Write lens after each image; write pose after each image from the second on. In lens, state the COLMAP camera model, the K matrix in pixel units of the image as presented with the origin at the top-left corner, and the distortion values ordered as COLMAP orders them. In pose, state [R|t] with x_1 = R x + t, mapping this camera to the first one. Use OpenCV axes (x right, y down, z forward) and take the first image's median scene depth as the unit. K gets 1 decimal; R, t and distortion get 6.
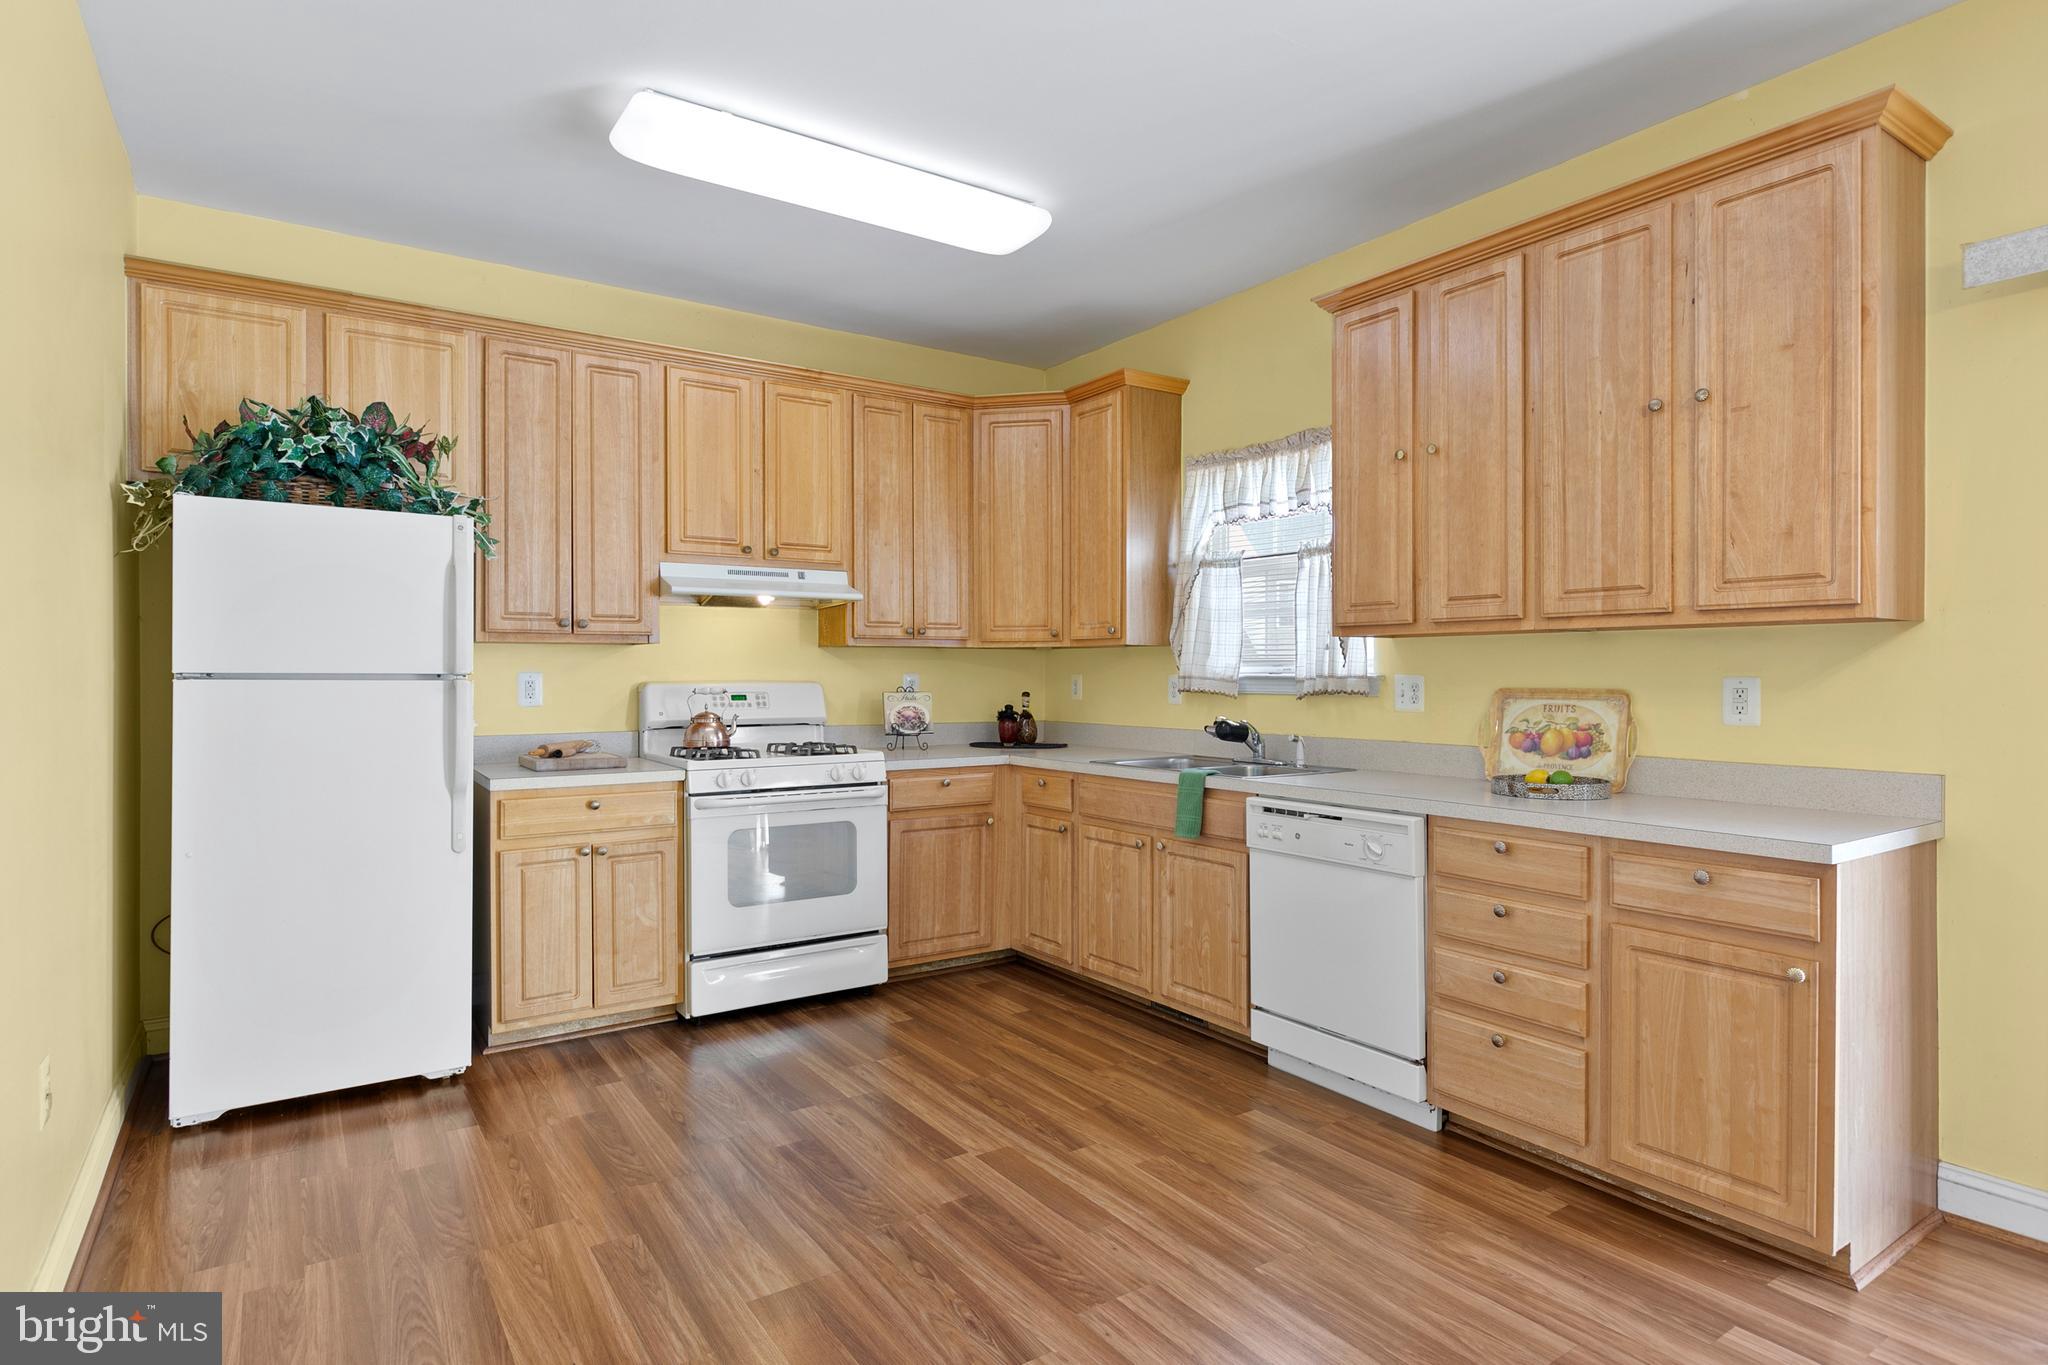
lens RADIAL K [[1109.1, 0, 1021.5], [0, 1109.1, 682.0], [0, 0, 1]] dist [0.002576, 0.000608]
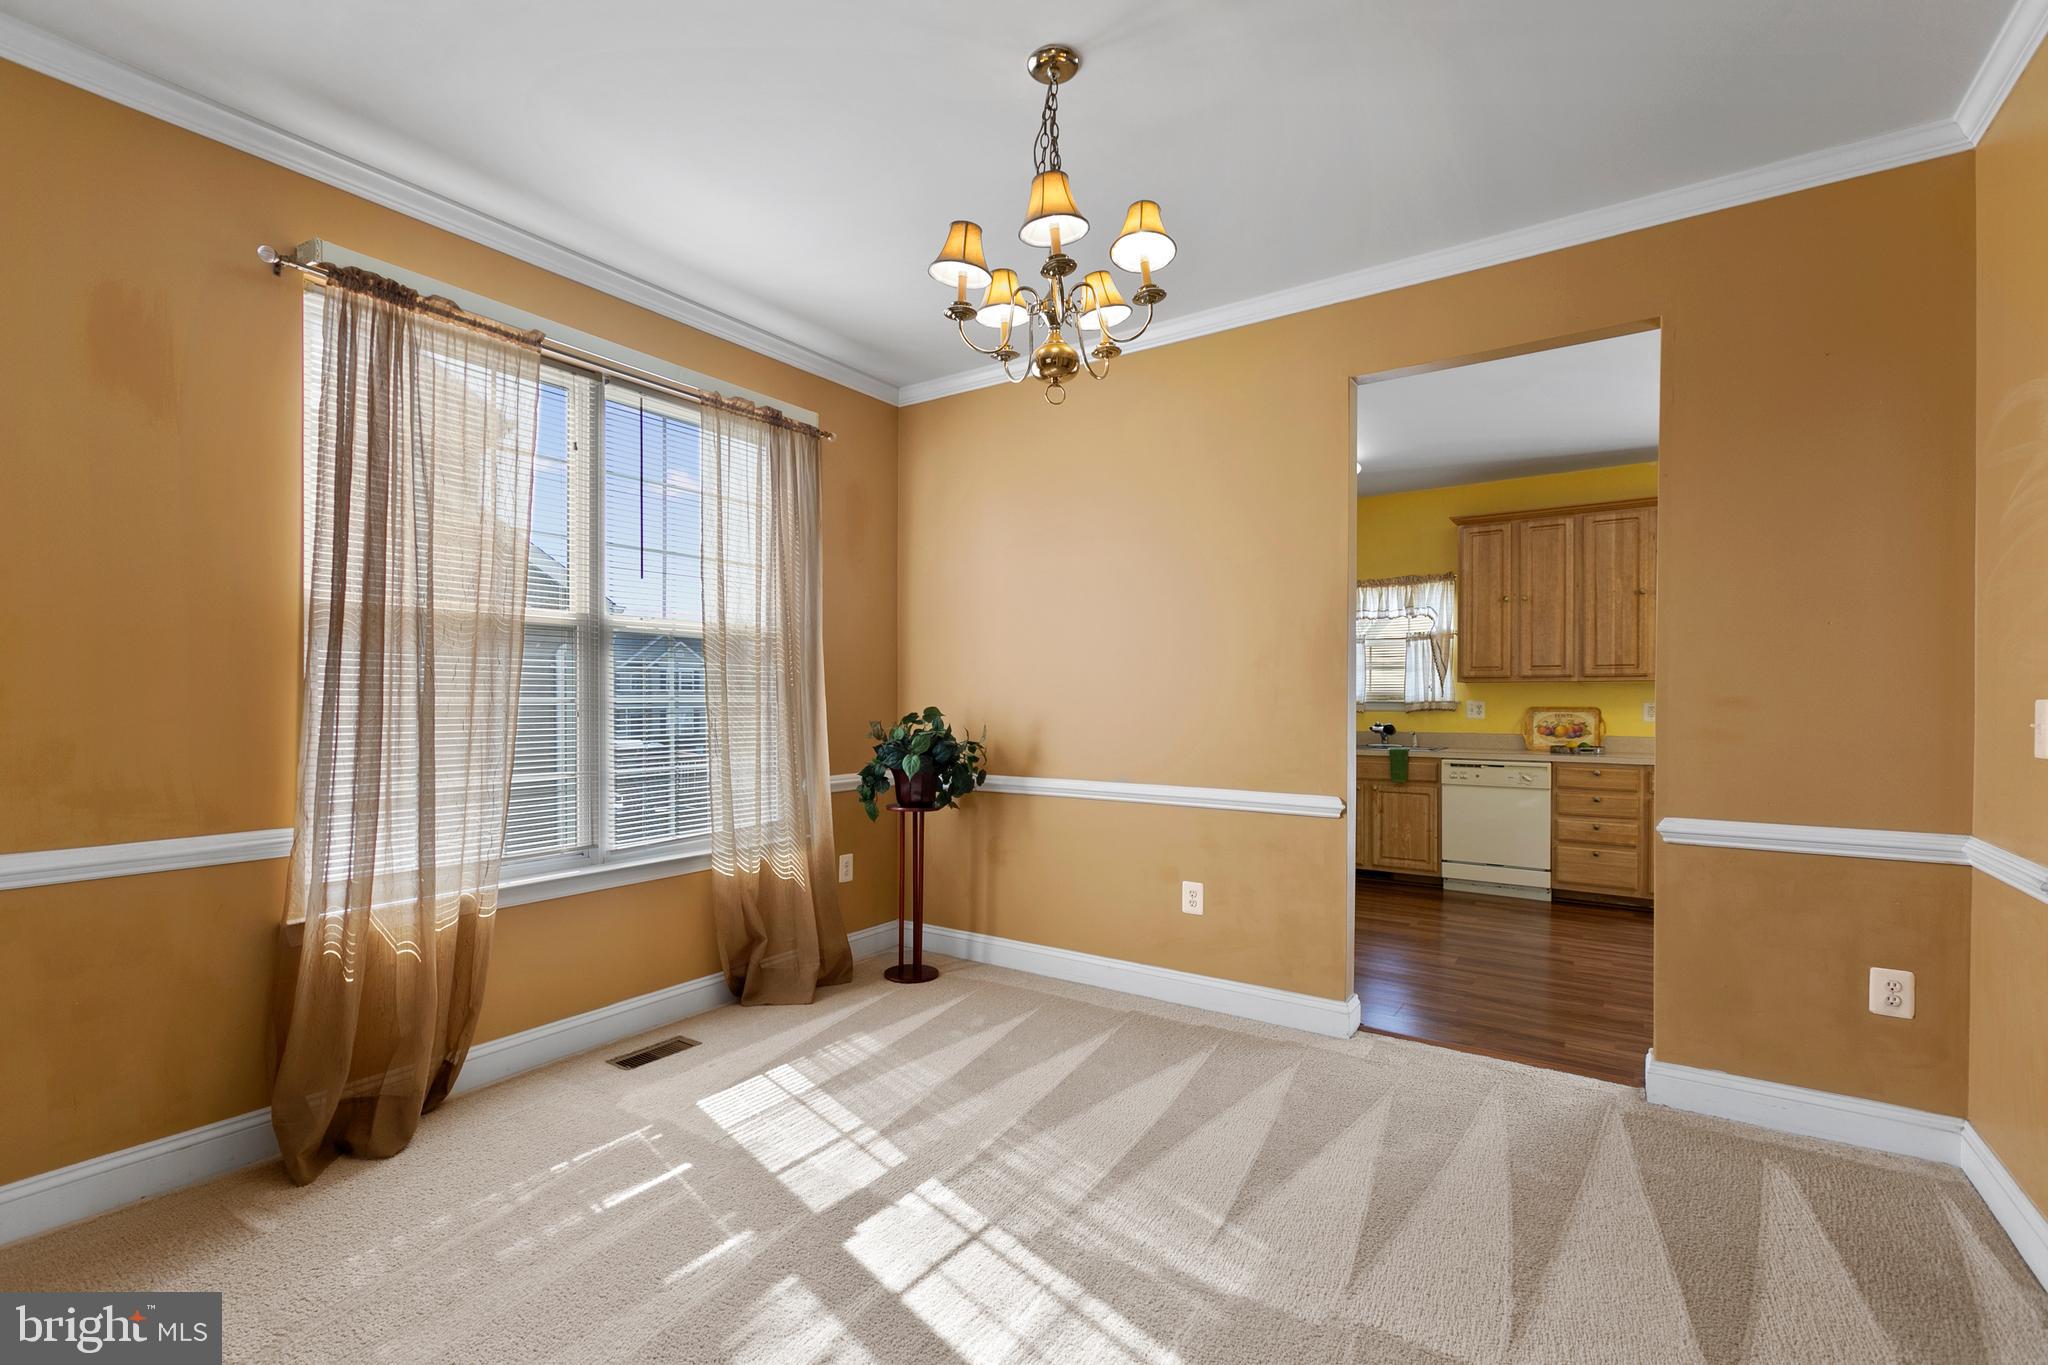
lens RADIAL K [[907.7, 0, 1051.6], [0, 907.7, 713.4], [0, 0, 1]] dist [-0.002624, 0.001526]
pose [[0.928278, -0.004610, 0.371859, -1.138844], [0.001379, 0.999959, 0.008954, 0.001129], [-0.371885, -0.007799, 0.928246, -0.311492]]
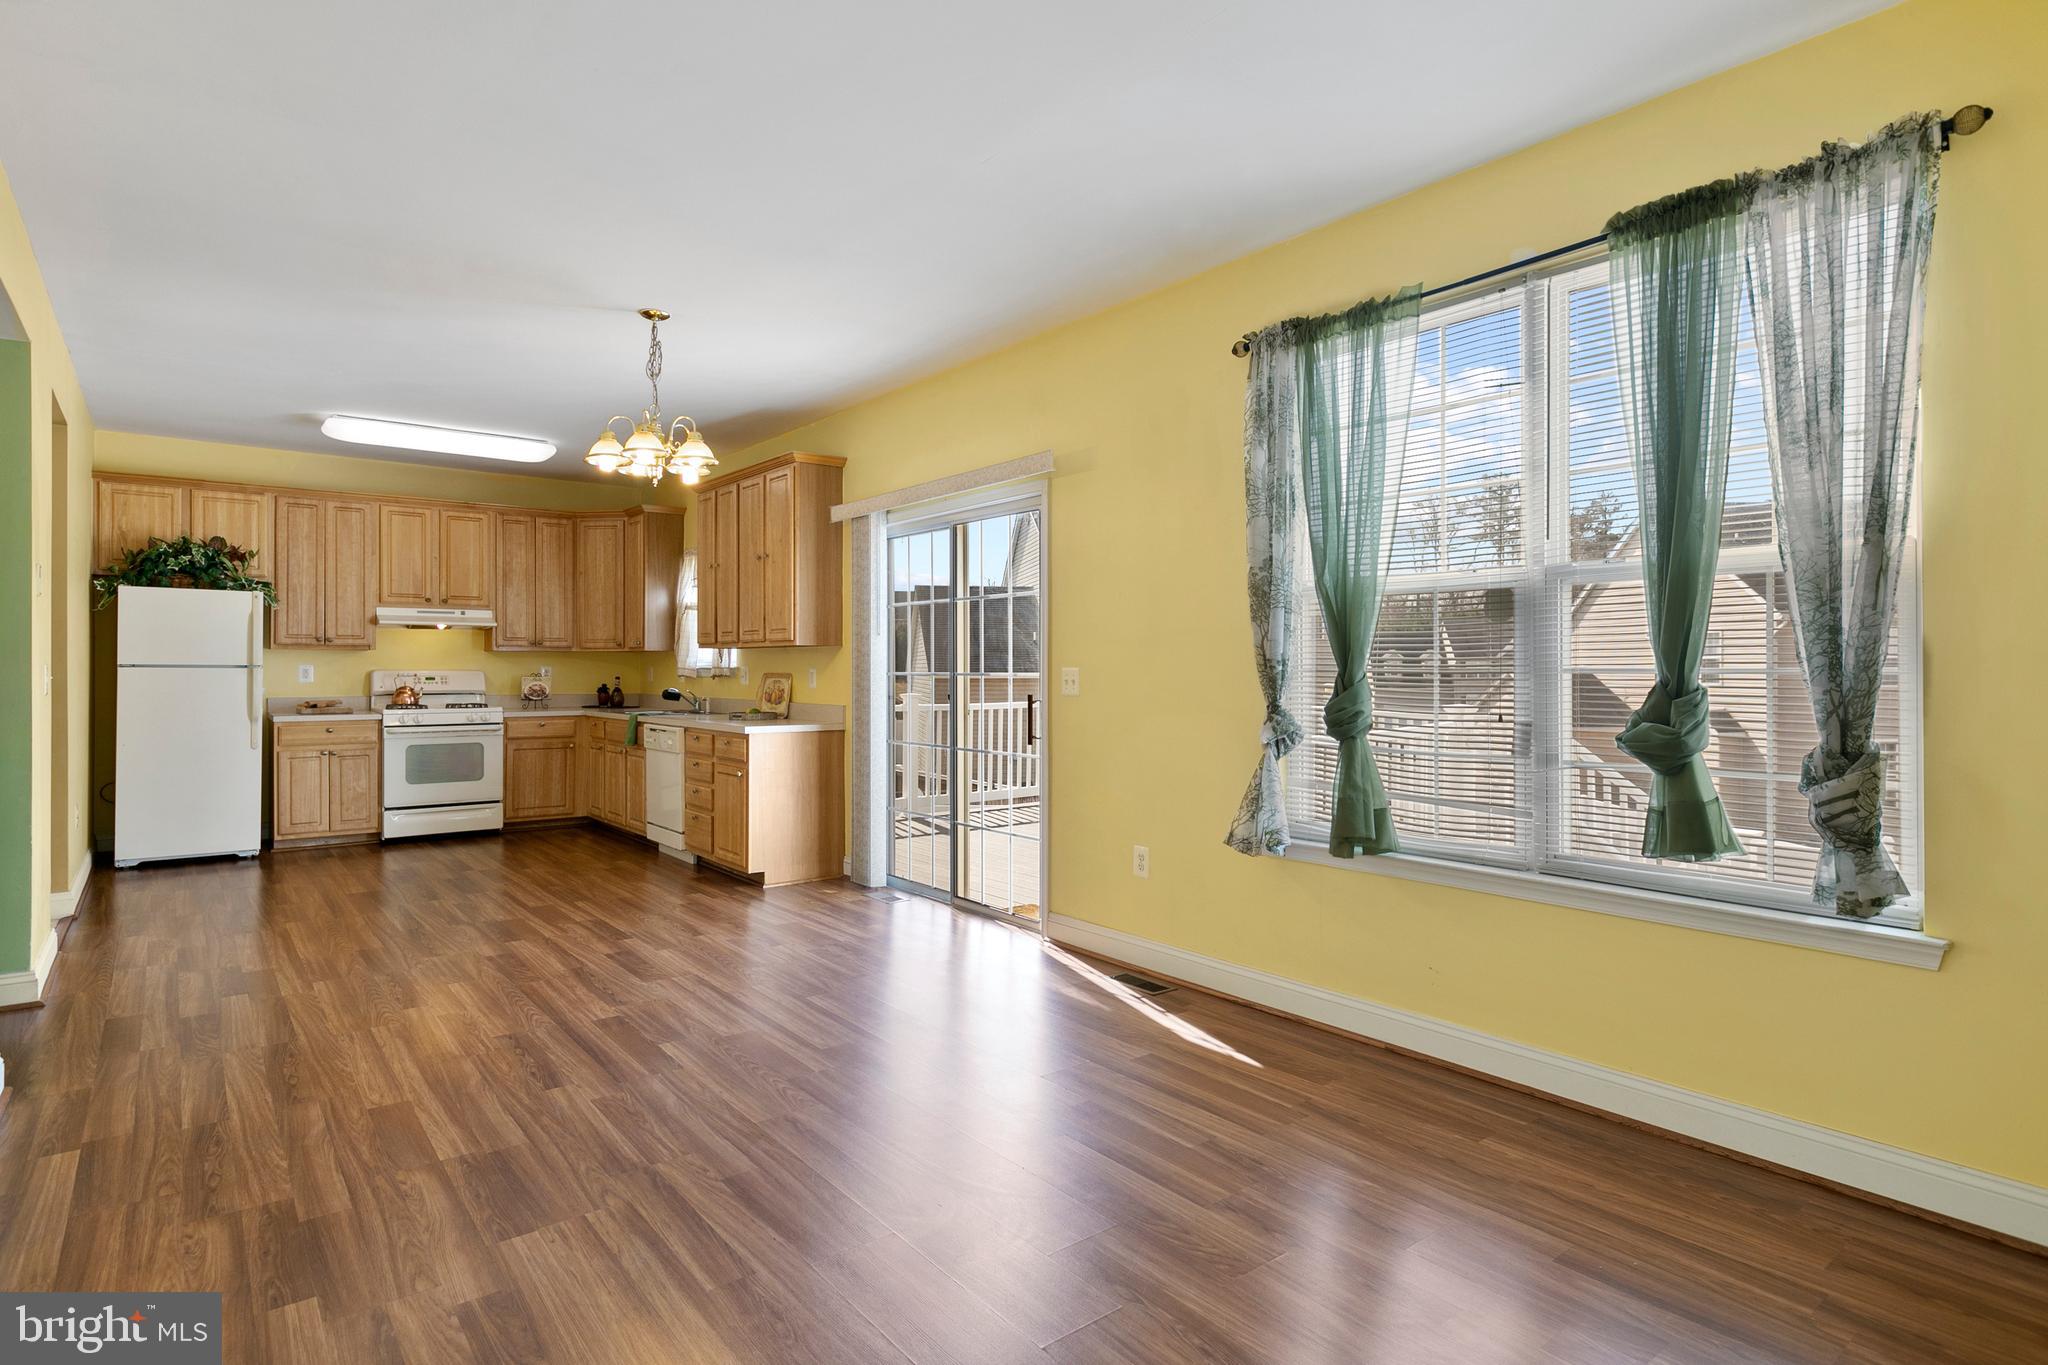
lens RADIAL K [[1109.1, 0, 1023.5], [0, 1109.1, 671.9], [0, 0, 1]] dist [0.002576, 0.000608]
pose [[0.997652, 0.002021, 0.068461, 0.811171], [-0.001740, 0.999990, -0.004170, 0.011552], [-0.068469, 0.004041, 0.997645, -1.217938]]
